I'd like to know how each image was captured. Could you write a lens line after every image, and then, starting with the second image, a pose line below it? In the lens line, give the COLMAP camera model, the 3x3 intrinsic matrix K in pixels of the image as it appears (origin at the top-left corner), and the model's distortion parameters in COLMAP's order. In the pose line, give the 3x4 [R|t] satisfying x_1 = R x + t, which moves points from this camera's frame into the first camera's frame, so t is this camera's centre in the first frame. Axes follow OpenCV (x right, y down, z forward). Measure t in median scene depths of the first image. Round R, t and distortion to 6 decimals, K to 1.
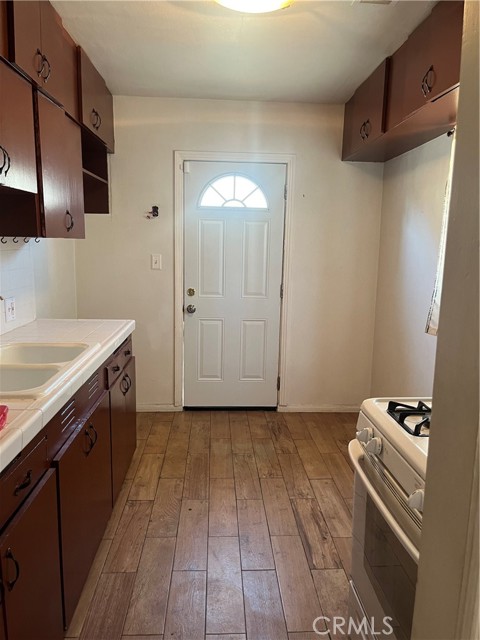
lens RADIAL K [[487.4, 0, 238.9], [0, 487.4, 322.6], [0, 0, 1]] dist [0.036487, -0.061331]
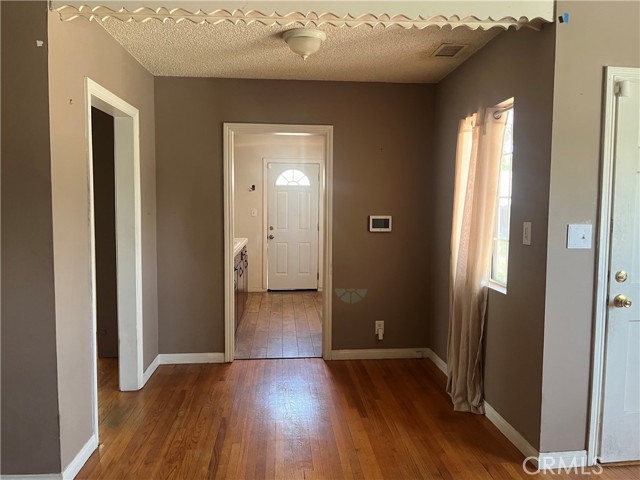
lens RADIAL K [[487.4, 0, 320.8], [0, 487.4, 240.8], [0, 0, 1]] dist [0.036487, -0.061331]
pose [[0.999356, -0.014212, 0.032946, 0.033823], [0.017139, 0.995763, -0.090340, 0.166981], [-0.031523, 0.090847, 0.995366, -0.939816]]
